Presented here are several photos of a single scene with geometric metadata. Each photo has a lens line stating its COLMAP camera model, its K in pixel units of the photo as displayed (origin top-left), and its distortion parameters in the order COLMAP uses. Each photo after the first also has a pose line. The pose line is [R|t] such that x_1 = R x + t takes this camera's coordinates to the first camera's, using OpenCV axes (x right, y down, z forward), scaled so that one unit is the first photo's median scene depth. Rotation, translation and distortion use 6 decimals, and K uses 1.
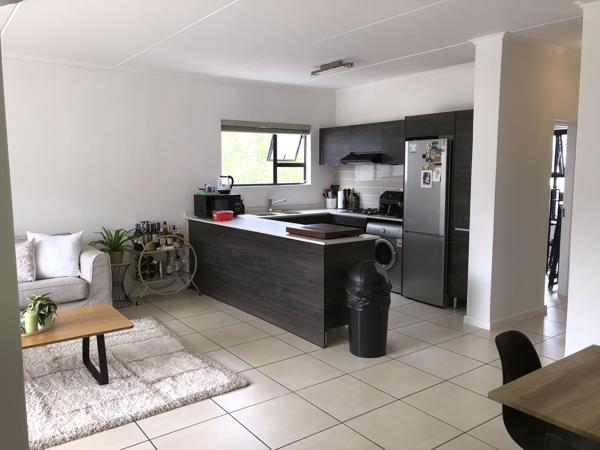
lens RADIAL K [[496.2, 0, 300.0], [0, 496.2, 225.0], [0, 0, 1]] dist [0.011420, -0.012949]
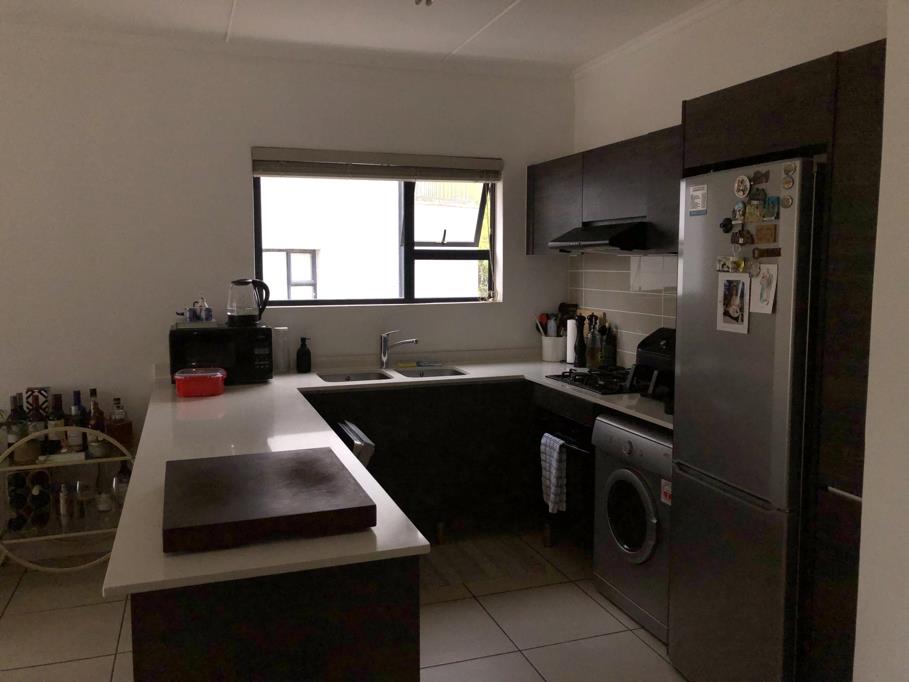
lens RADIAL K [[751.8, 0, 454.5], [0, 751.8, 341.0], [0, 0, 1]] dist [0.011420, -0.012949]
pose [[0.954460, 0.034146, -0.296377, 0.203302], [-0.035778, 0.999360, -0.000086, -0.056750], [0.296184, 0.010686, 0.955071, 0.465478]]
